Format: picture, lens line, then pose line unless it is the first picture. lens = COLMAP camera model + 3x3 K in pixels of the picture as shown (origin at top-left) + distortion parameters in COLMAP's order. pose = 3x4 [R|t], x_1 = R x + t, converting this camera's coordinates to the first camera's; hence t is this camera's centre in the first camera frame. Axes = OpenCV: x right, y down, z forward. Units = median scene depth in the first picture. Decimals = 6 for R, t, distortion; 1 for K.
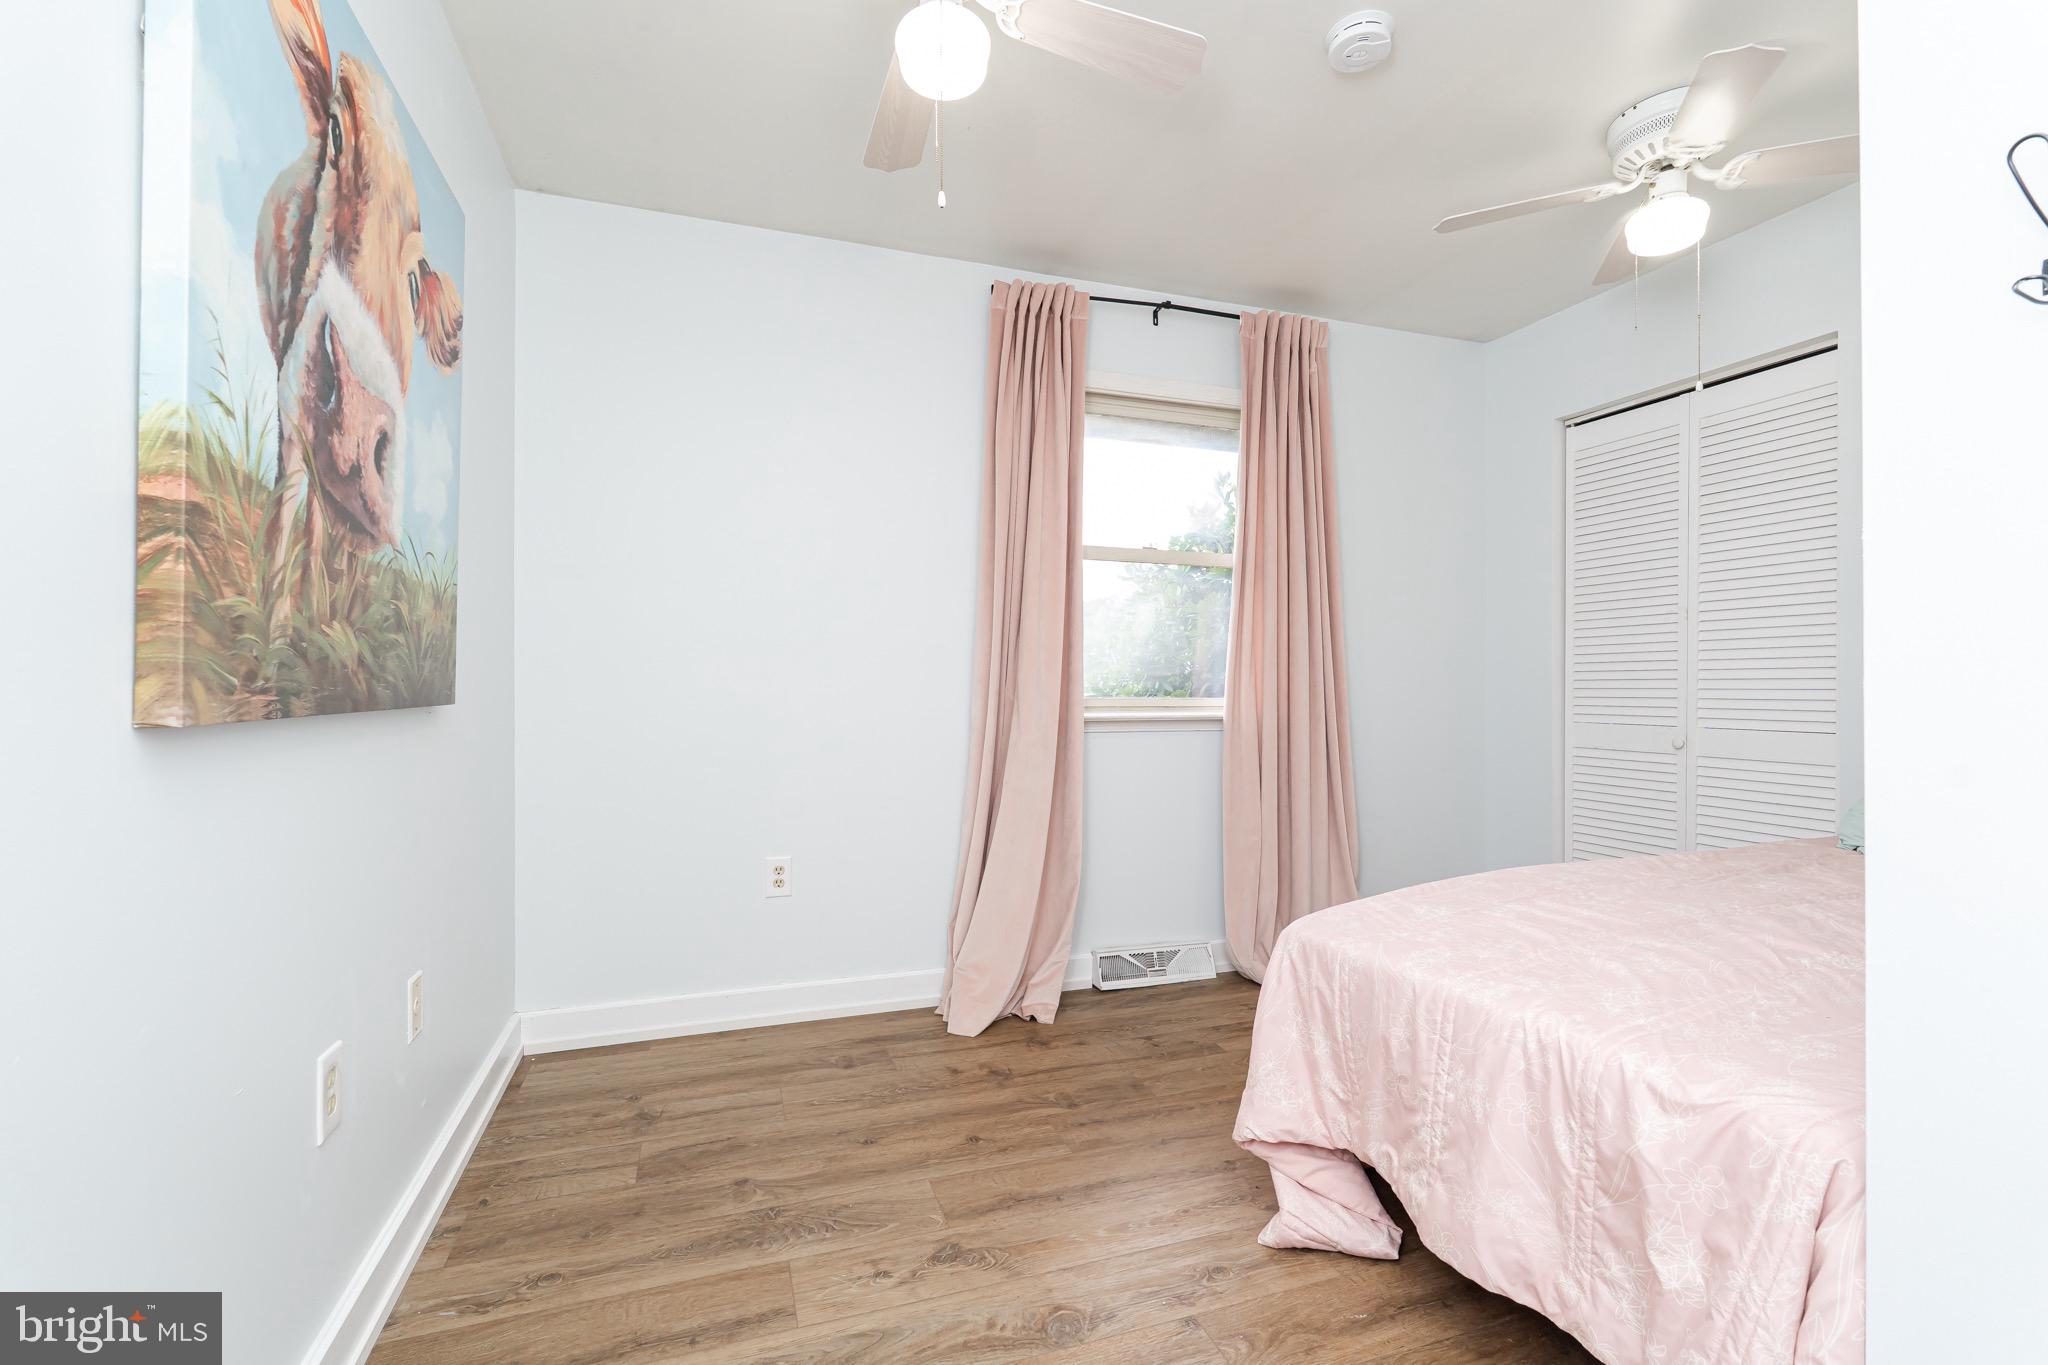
lens RADIAL K [[901.6, 0, 1024.3], [0, 901.6, 682.0], [0, 0, 1]] dist [-0.002265, -0.000126]
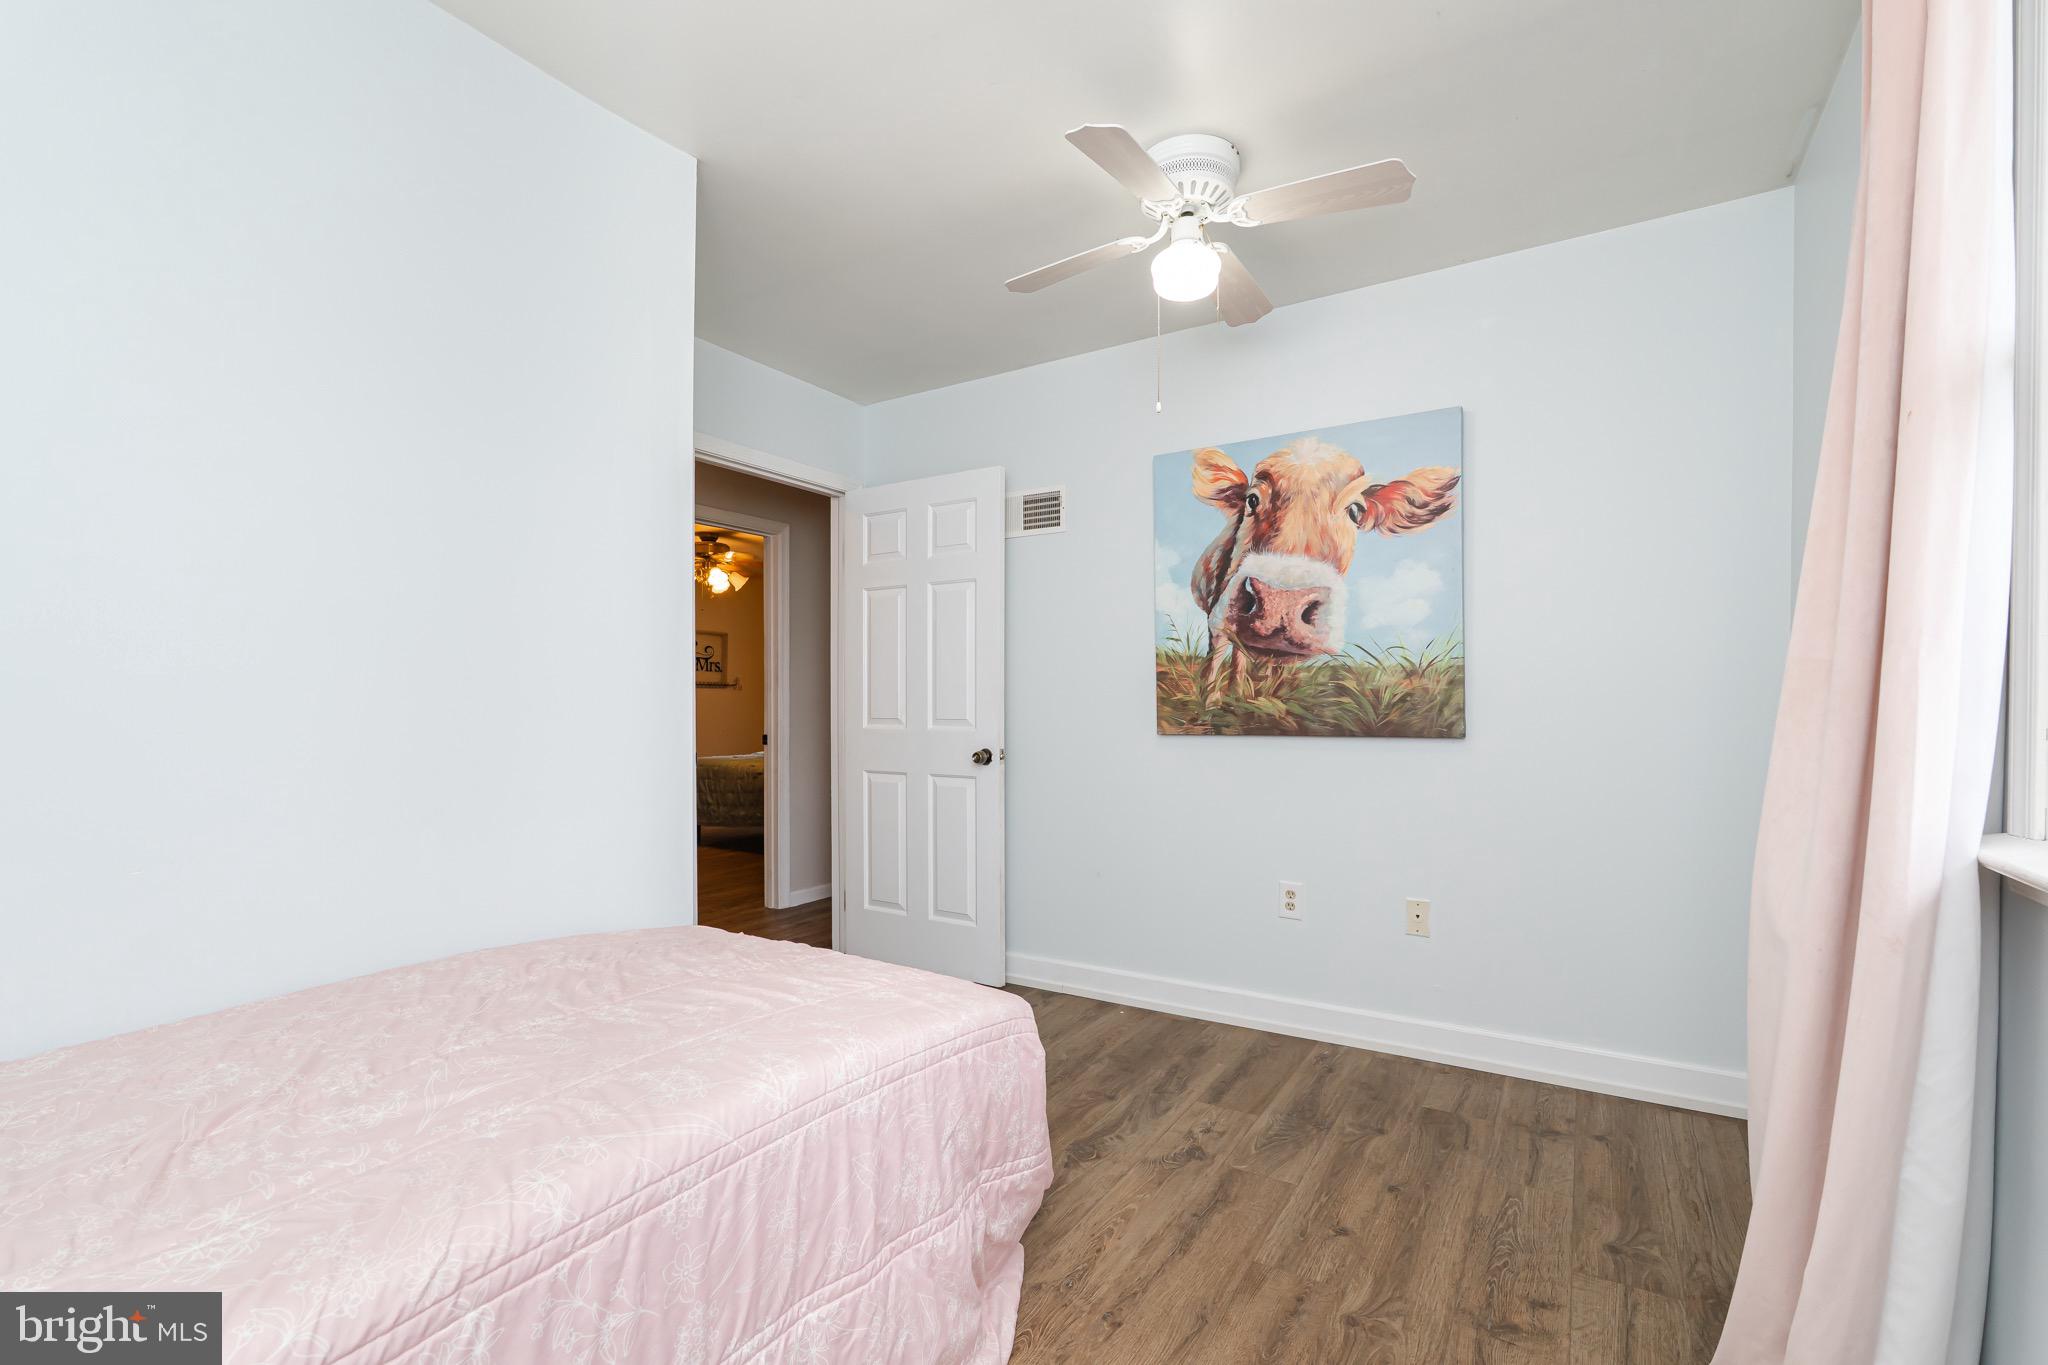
lens RADIAL K [[901.6, 0, 1023.7], [0, 901.6, 692.4], [0, 0, 1]] dist [-0.002265, -0.000126]
pose [[-0.777750, -0.007113, -0.628534, 0.979883], [0.004869, 0.999838, -0.017341, -0.031461], [0.628555, -0.016547, -0.777589, 1.923335]]
